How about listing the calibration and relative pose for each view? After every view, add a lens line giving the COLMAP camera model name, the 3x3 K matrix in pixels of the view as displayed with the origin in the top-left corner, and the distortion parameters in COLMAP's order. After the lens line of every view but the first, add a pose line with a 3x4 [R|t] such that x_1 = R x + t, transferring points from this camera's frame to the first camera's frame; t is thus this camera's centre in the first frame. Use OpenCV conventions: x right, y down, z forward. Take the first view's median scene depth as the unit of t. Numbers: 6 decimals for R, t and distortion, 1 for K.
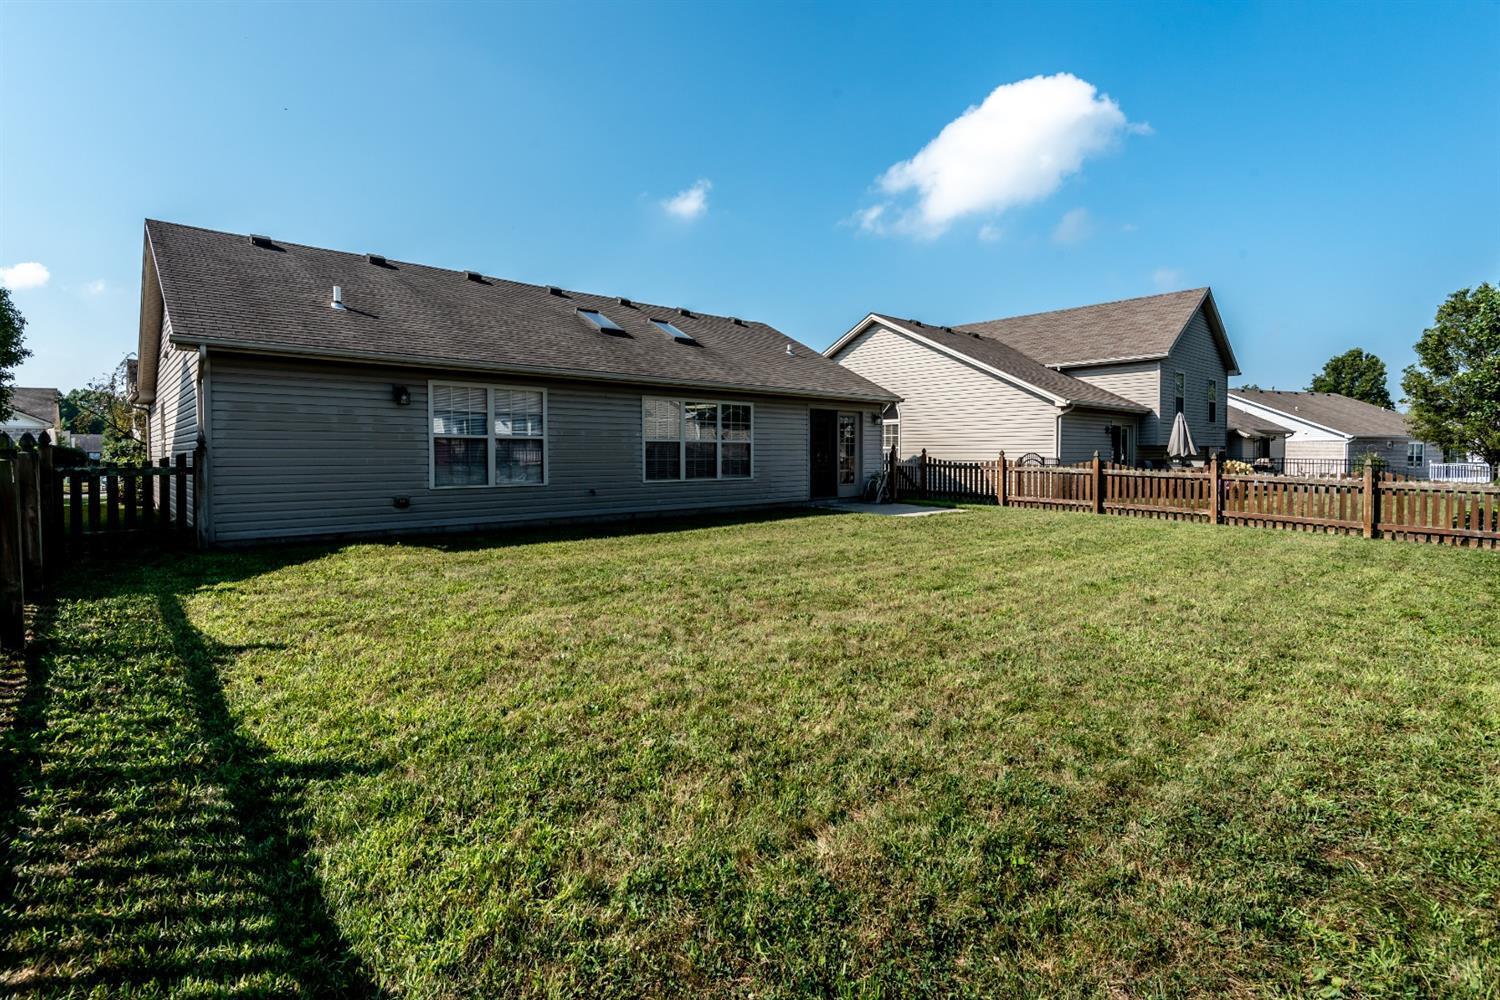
lens RADIAL K [[721.6, 0, 745.3], [0, 721.6, 459.9], [0, 0, 1]] dist [0.001796, 0.000240]
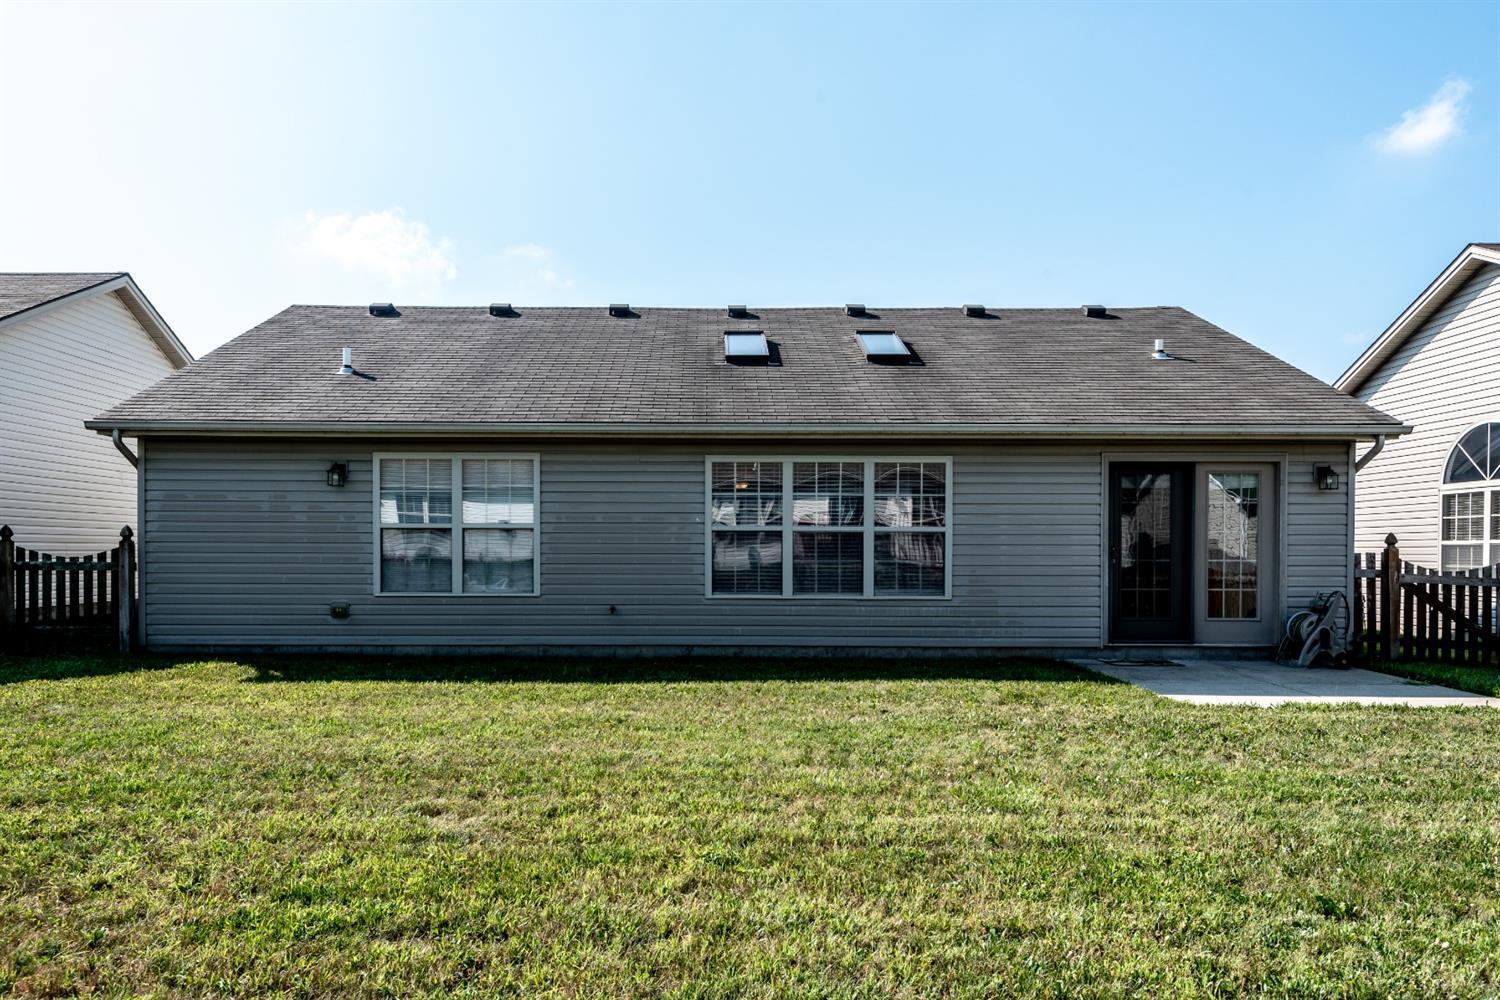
lens RADIAL K [[993.1, 0, 750.0], [0, 993.1, 500.0], [0, 0, 1]] dist [0.000579, -0.004209]
pose [[0.728082, -0.033676, -0.684662, 0.419924], [-0.010645, 0.998117, -0.060413, -0.000610], [0.685407, 0.051274, 0.726352, 0.371839]]
